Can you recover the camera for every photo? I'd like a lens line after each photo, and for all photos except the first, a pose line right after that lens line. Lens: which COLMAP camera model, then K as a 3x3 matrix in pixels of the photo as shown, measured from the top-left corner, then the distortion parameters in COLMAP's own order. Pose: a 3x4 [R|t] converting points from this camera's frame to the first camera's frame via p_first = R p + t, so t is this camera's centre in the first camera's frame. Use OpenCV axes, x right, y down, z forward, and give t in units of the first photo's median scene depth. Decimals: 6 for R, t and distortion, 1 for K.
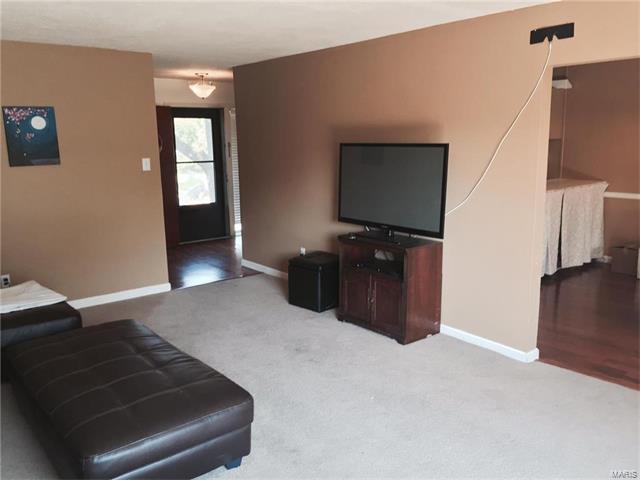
lens RADIAL K [[538.0, 0, 320.1], [0, 538.0, 240.7], [0, 0, 1]] dist [0.003435, -0.003607]
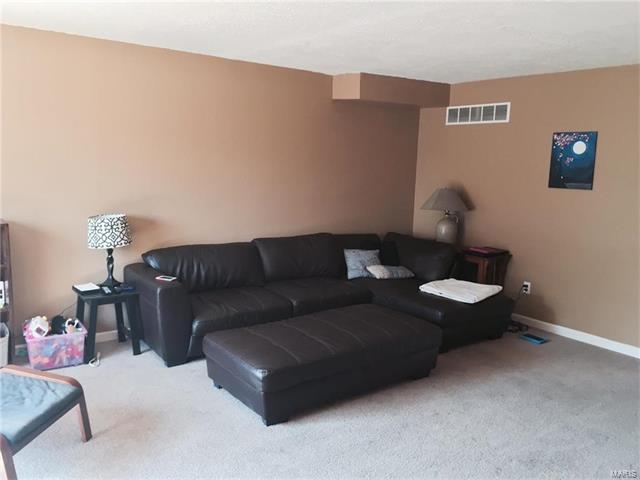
lens RADIAL K [[538.0, 0, 320.3], [0, 538.0, 239.1], [0, 0, 1]] dist [0.003435, -0.003607]
pose [[-0.021260, 0.163759, -0.986271, 0.521134], [-0.223422, 0.960768, 0.164341, -0.111369], [0.974490, 0.223848, 0.016161, 0.548571]]
